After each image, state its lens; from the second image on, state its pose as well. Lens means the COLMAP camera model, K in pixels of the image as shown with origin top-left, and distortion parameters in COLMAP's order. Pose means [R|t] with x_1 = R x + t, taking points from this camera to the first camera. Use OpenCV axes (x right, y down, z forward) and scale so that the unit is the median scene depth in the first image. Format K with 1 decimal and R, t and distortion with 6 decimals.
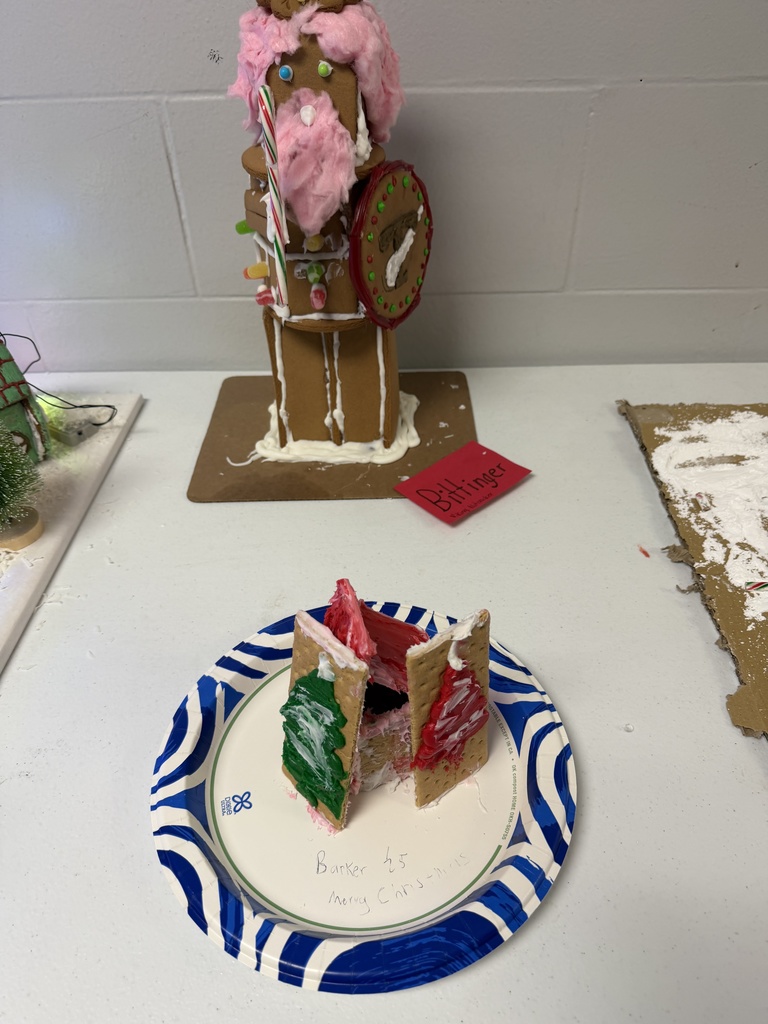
lens RADIAL K [[743.7, 0, 384.0], [0, 743.7, 512.0], [0, 0, 1]] dist [-0.004476, -0.004296]
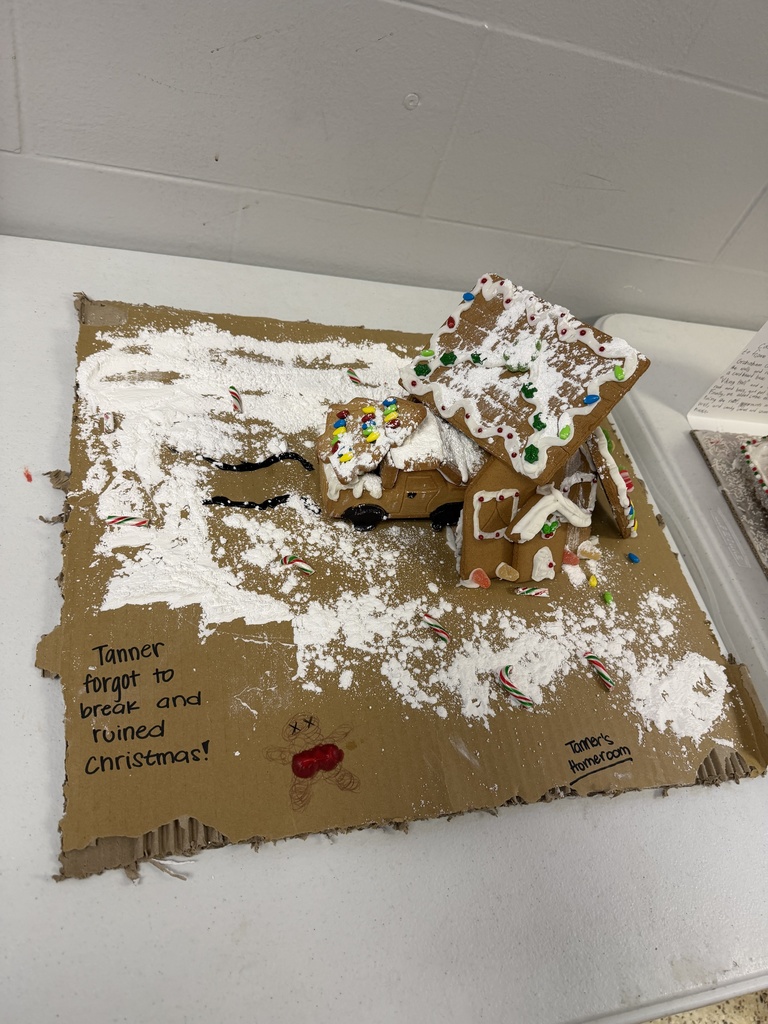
lens RADIAL K [[743.7, 0, 384.0], [0, 743.7, 512.0], [0, 0, 1]] dist [-0.004476, -0.004296]
pose [[0.931966, 0.016693, 0.362161, 0.423297], [-0.098088, 0.973294, 0.207551, -0.141211], [-0.349024, -0.228954, 0.908715, -0.042390]]
